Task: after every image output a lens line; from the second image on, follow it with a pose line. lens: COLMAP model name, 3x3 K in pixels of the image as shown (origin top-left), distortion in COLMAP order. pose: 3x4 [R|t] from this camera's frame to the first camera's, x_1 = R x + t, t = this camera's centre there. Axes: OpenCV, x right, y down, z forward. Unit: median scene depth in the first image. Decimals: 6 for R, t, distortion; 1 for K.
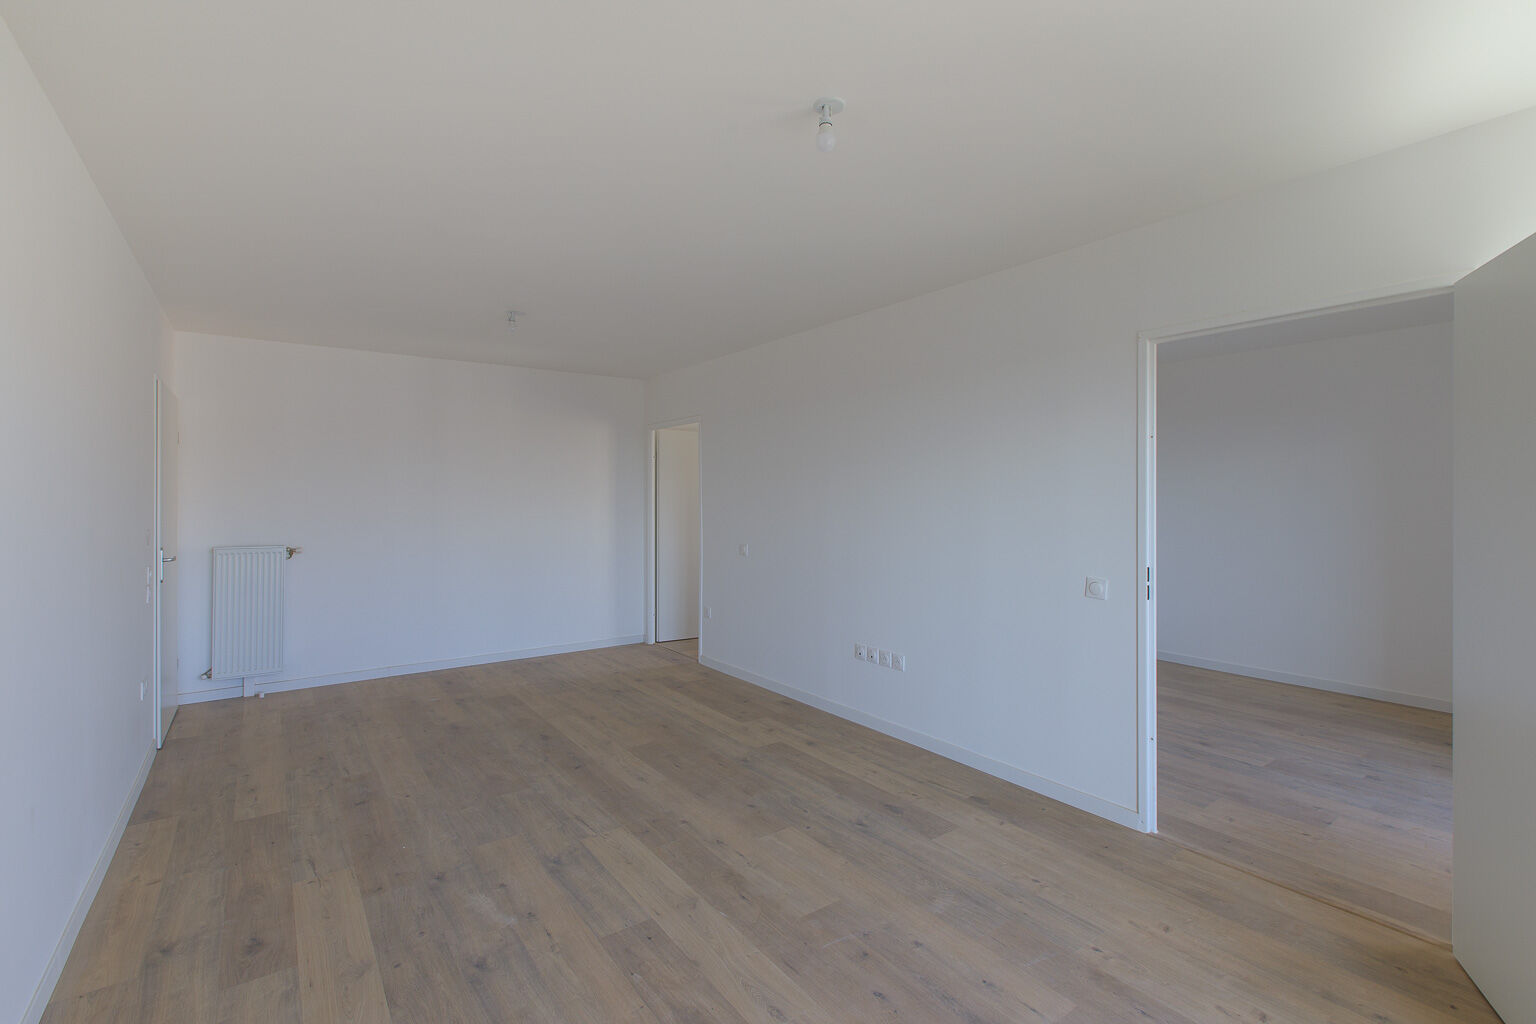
lens RADIAL K [[689.0, 0, 763.0], [0, 689.0, 498.9], [0, 0, 1]] dist [-0.003323, -0.001419]
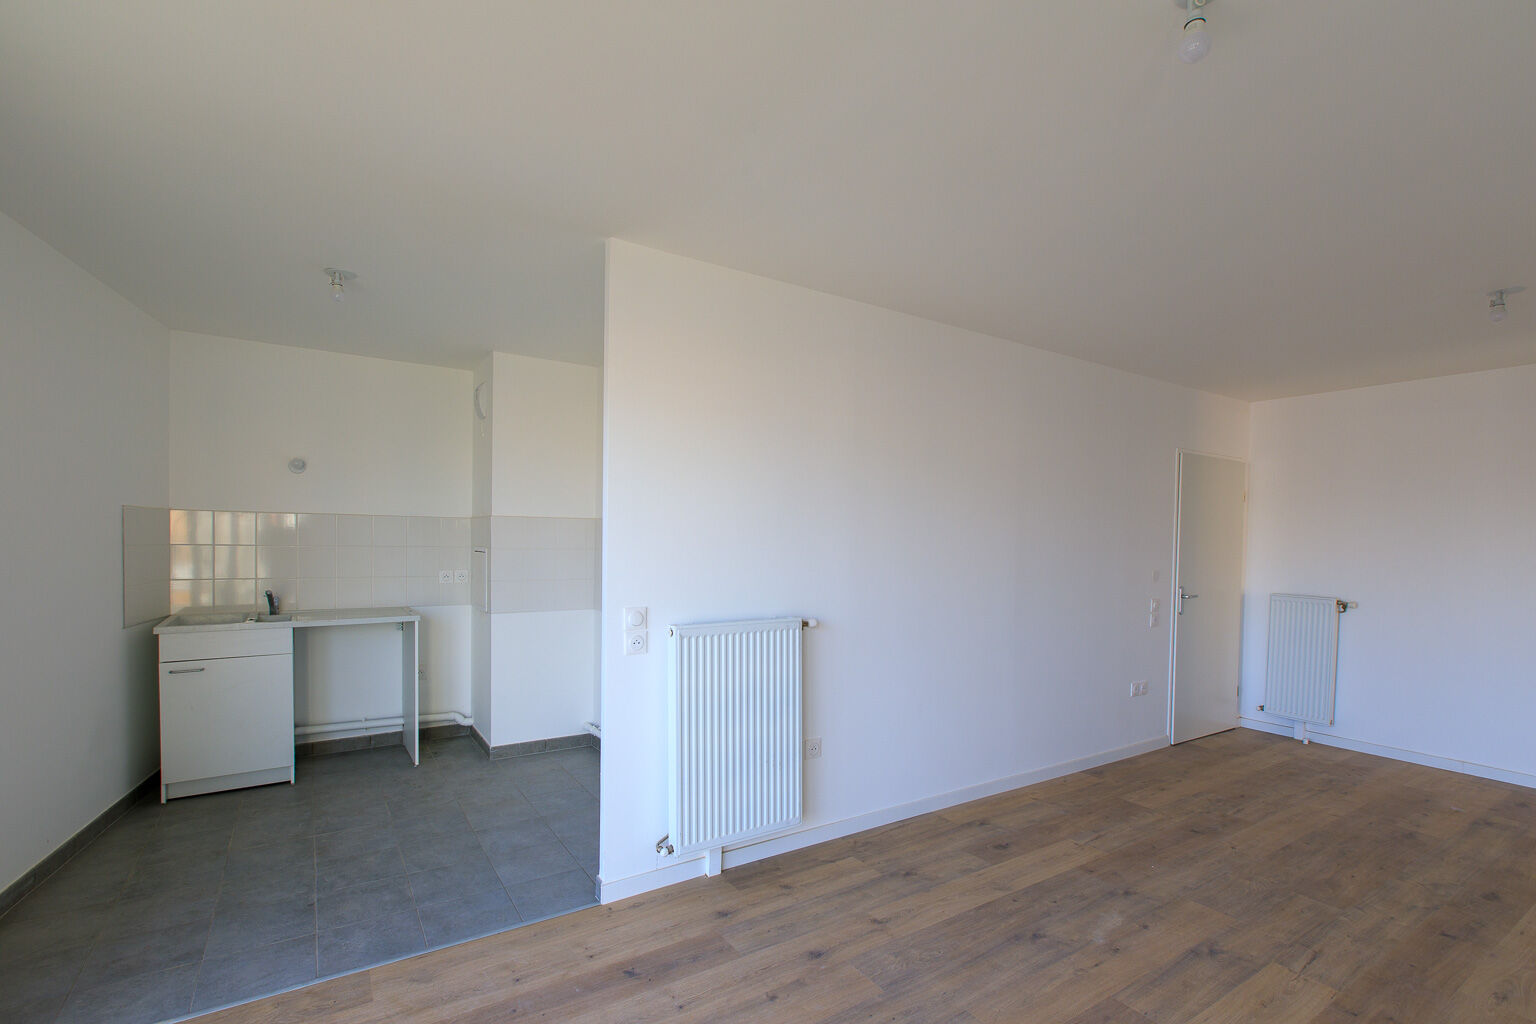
lens RADIAL K [[689.0, 0, 766.0], [0, 689.0, 552.3], [0, 0, 1]] dist [-0.003323, -0.001419]
pose [[-0.044534, 0.018463, -0.998837, 0.548251], [-0.020064, 0.999611, 0.019372, -0.001126], [0.998806, 0.020903, -0.044146, 0.395391]]
